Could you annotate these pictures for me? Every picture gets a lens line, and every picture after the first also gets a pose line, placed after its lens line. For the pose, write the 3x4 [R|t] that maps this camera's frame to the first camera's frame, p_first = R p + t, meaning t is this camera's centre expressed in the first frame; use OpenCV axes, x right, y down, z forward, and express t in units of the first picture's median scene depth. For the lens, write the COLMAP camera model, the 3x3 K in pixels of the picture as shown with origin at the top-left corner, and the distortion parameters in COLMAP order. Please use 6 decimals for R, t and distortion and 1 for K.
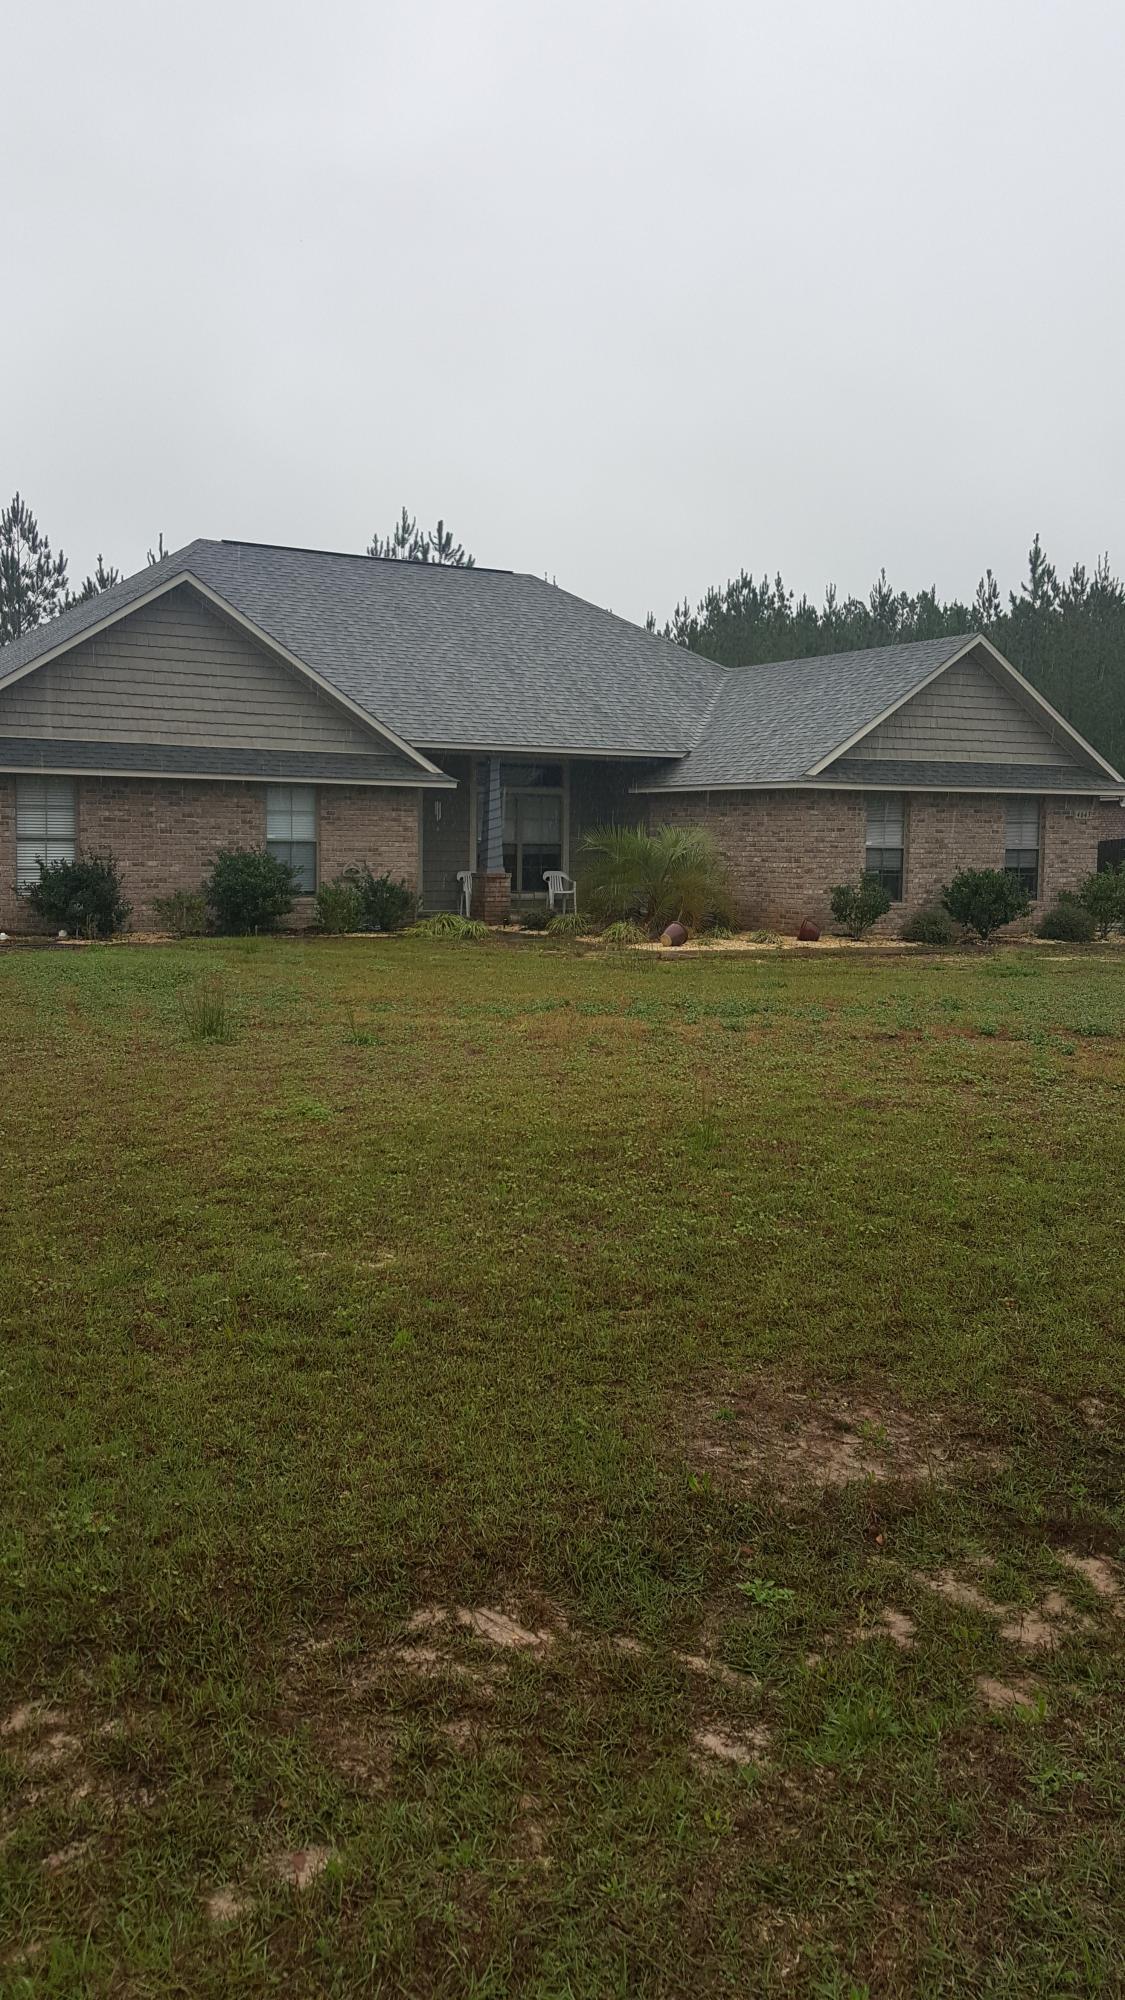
lens RADIAL K [[1684.6, 0, 562.5], [0, 1684.6, 1000.0], [0, 0, 1]] dist [0.095505, 0.001109]
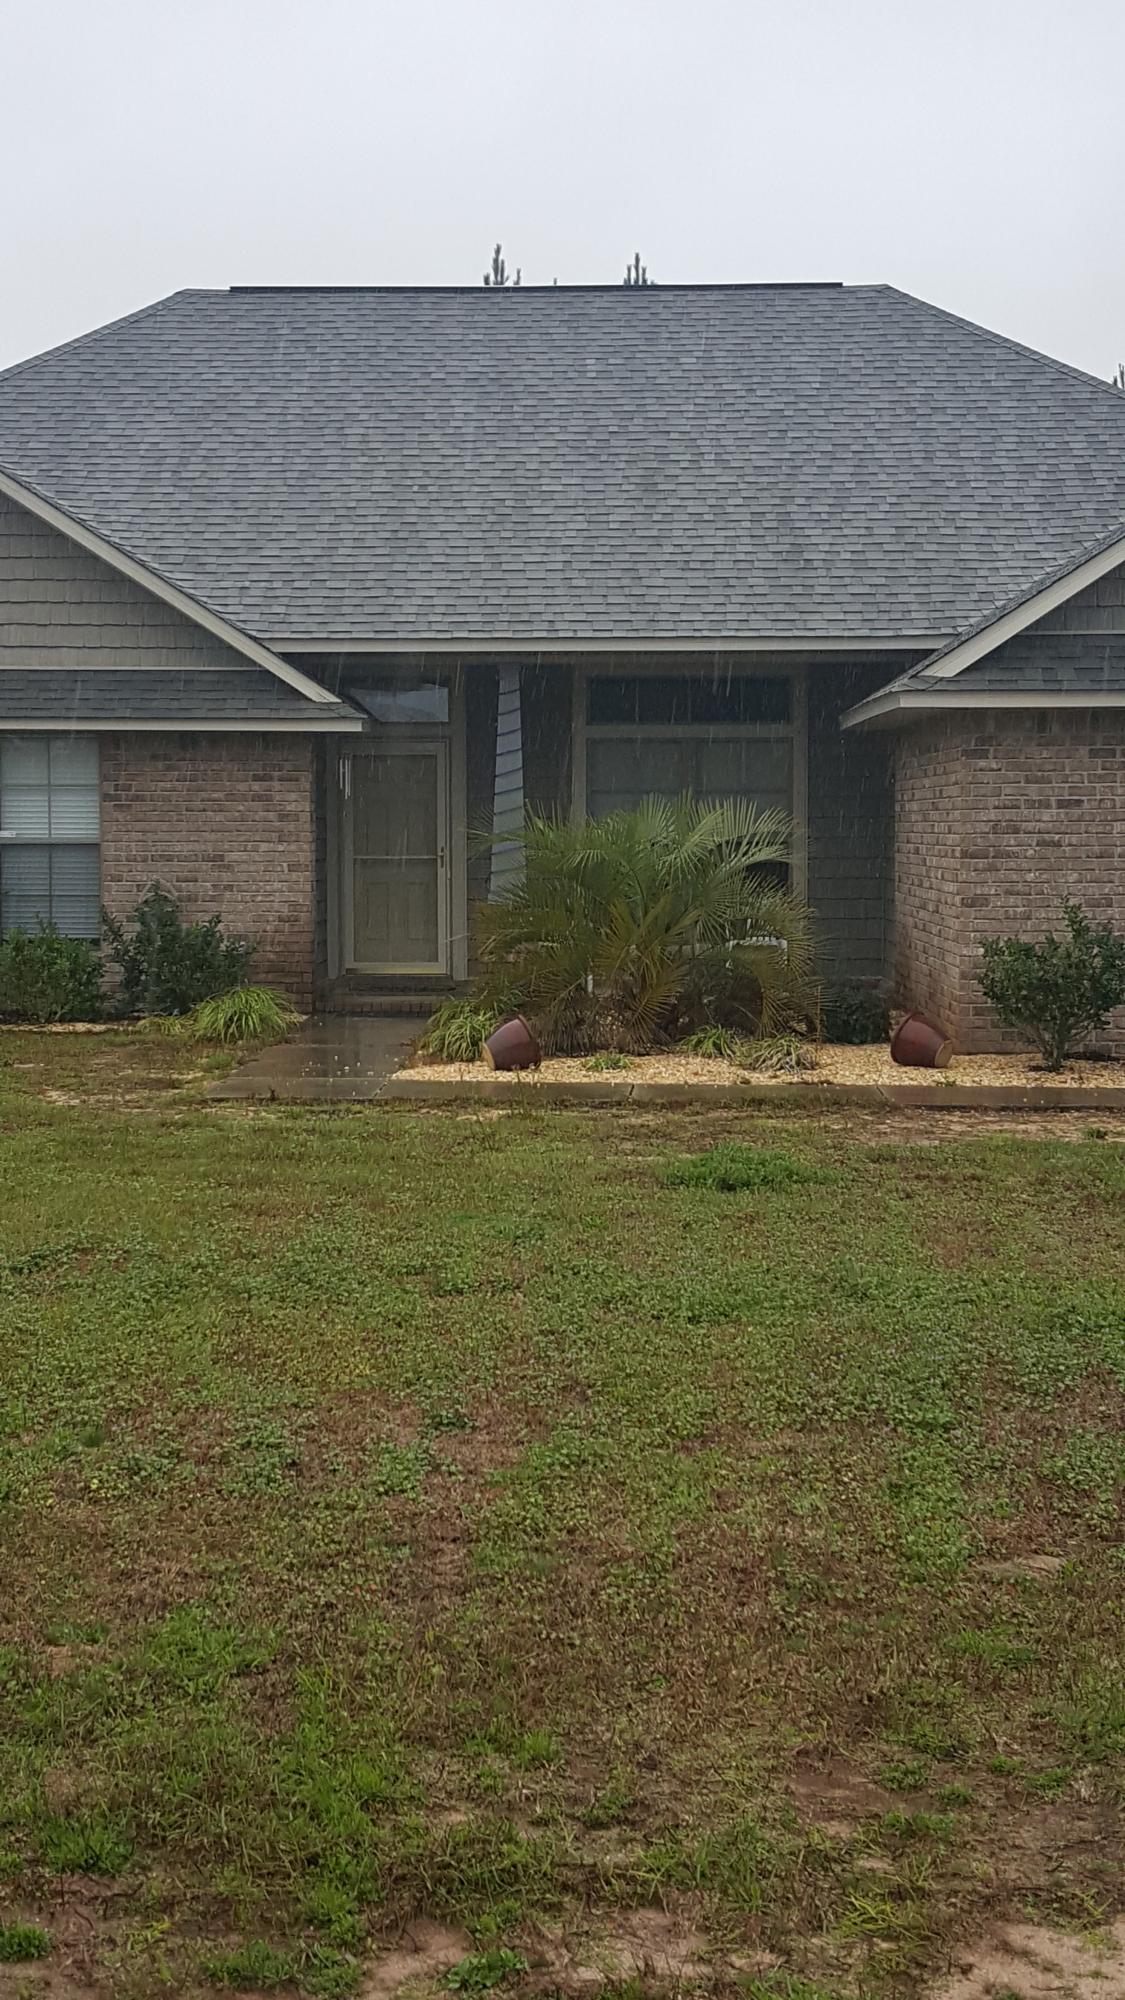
lens RADIAL K [[2899.1, 0, 537.0], [0, 2899.1, 994.1], [0, 0, 1]] dist [0.132953, -0.017012]
pose [[0.849209, 0.017953, -0.527751, 0.436961], [-0.038946, 0.998829, -0.028691, -0.027377], [0.526618, 0.044918, 0.848914, 0.318440]]
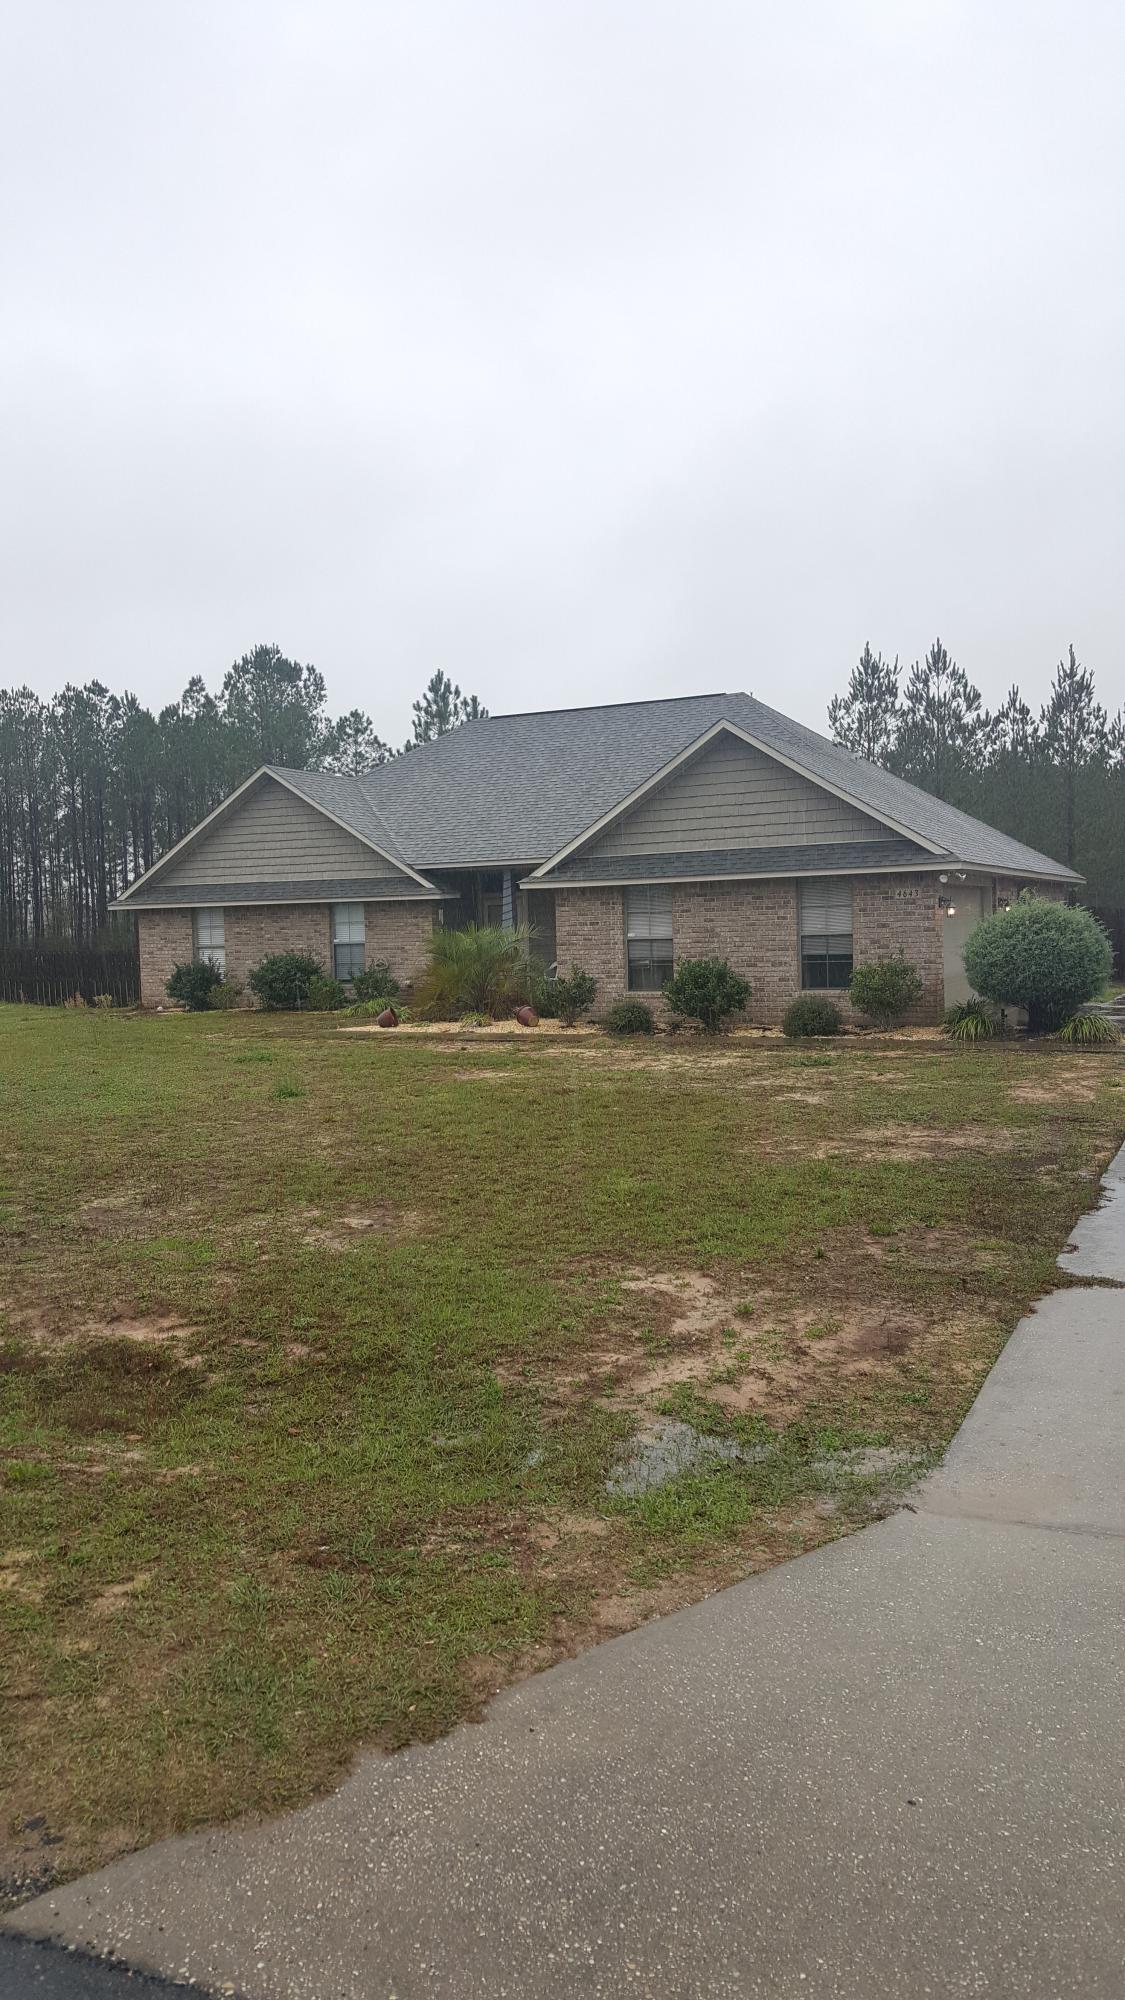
lens RADIAL K [[1448.9, 0, 562.5], [0, 1448.9, 1000.0], [0, 0, 1]] dist [0.115073, 0.000324]
pose [[0.565388, 0.014476, -0.824698, 0.913249], [-0.043703, 0.998967, -0.012426, -0.040241], [0.823667, 0.043067, 0.565436, 0.468915]]
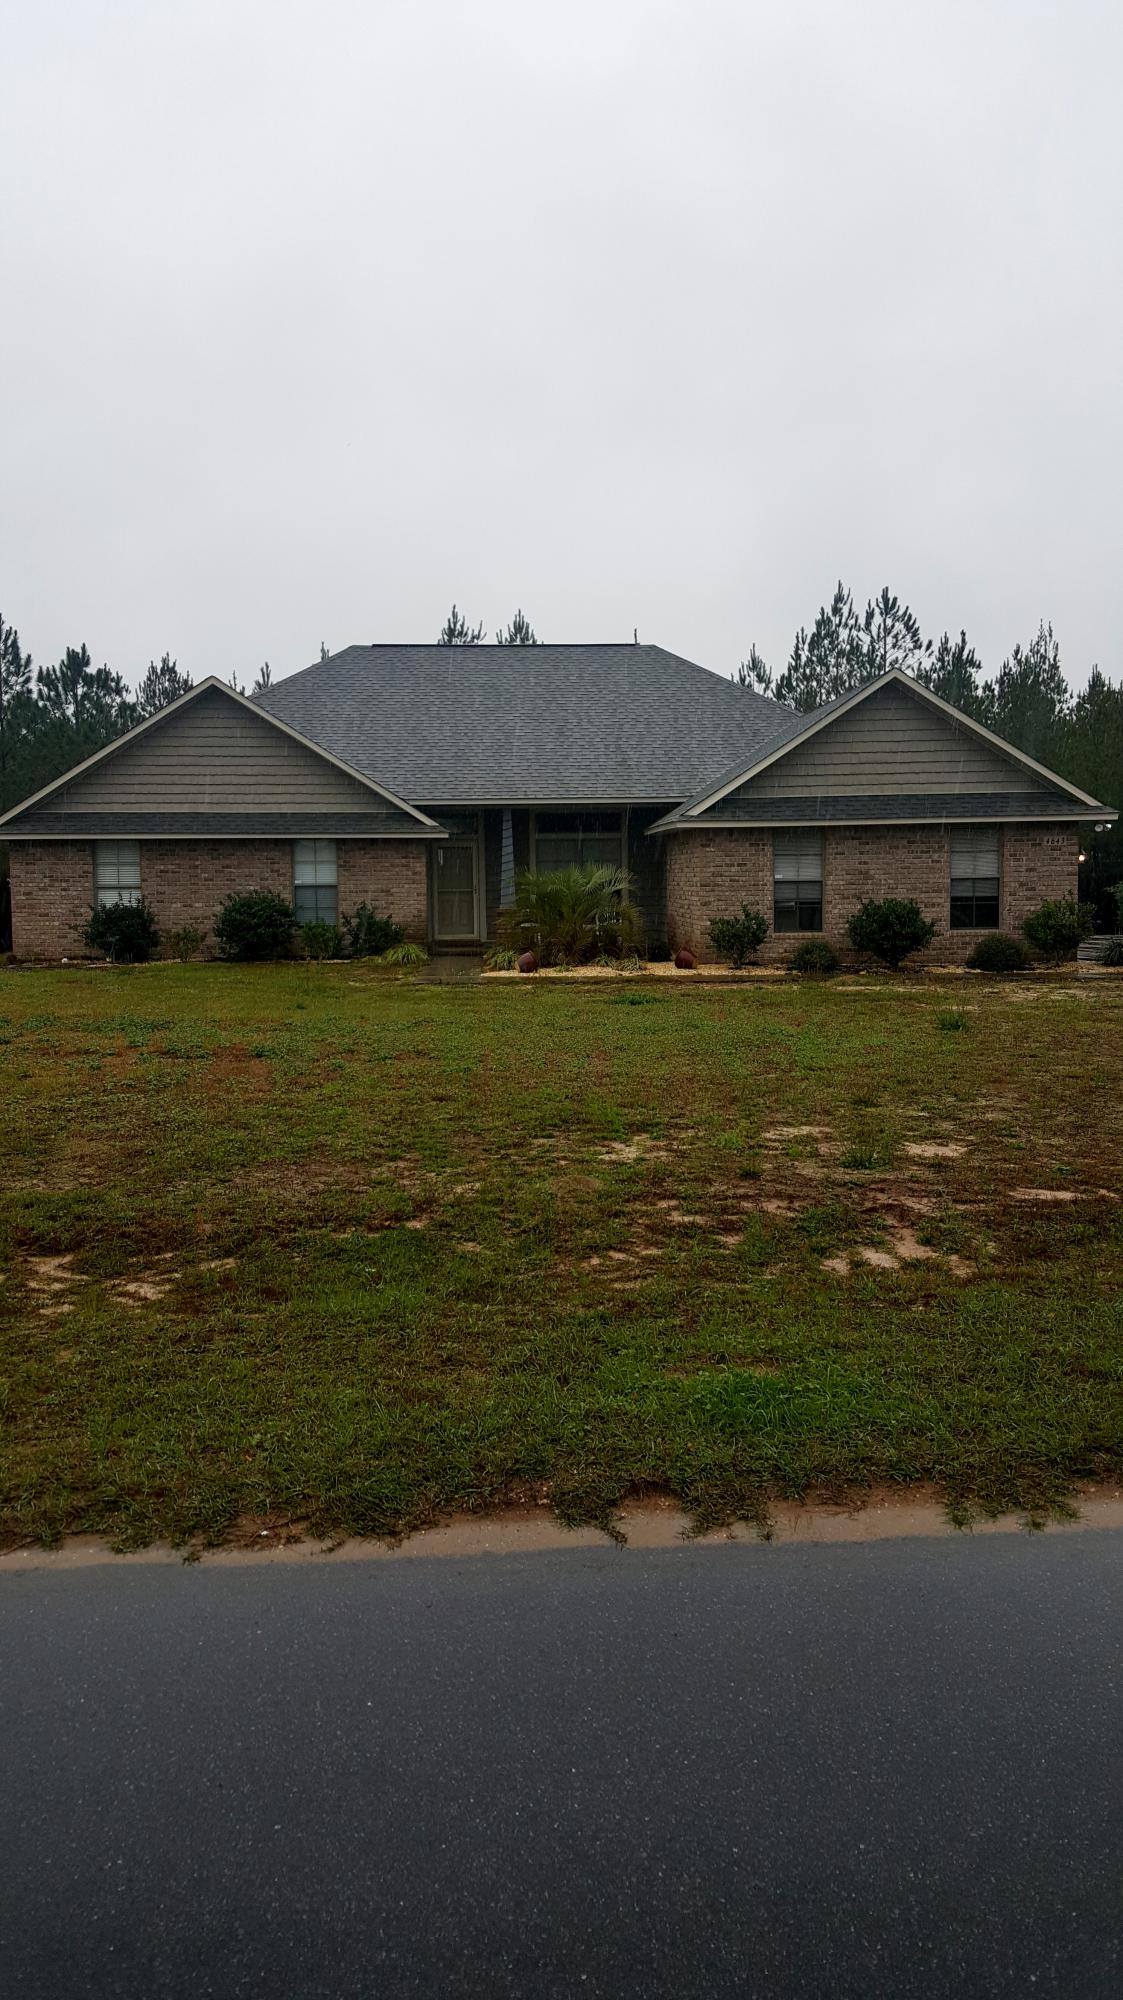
lens RADIAL K [[1448.9, 0, 561.5], [0, 1448.9, 1000.0], [0, 0, 1]] dist [0.115073, 0.000324]
pose [[0.887528, 0.016837, -0.460445, 0.489222], [-0.021622, 0.999753, -0.005121, -0.008072], [0.460245, 0.014501, 0.887673, 0.134820]]
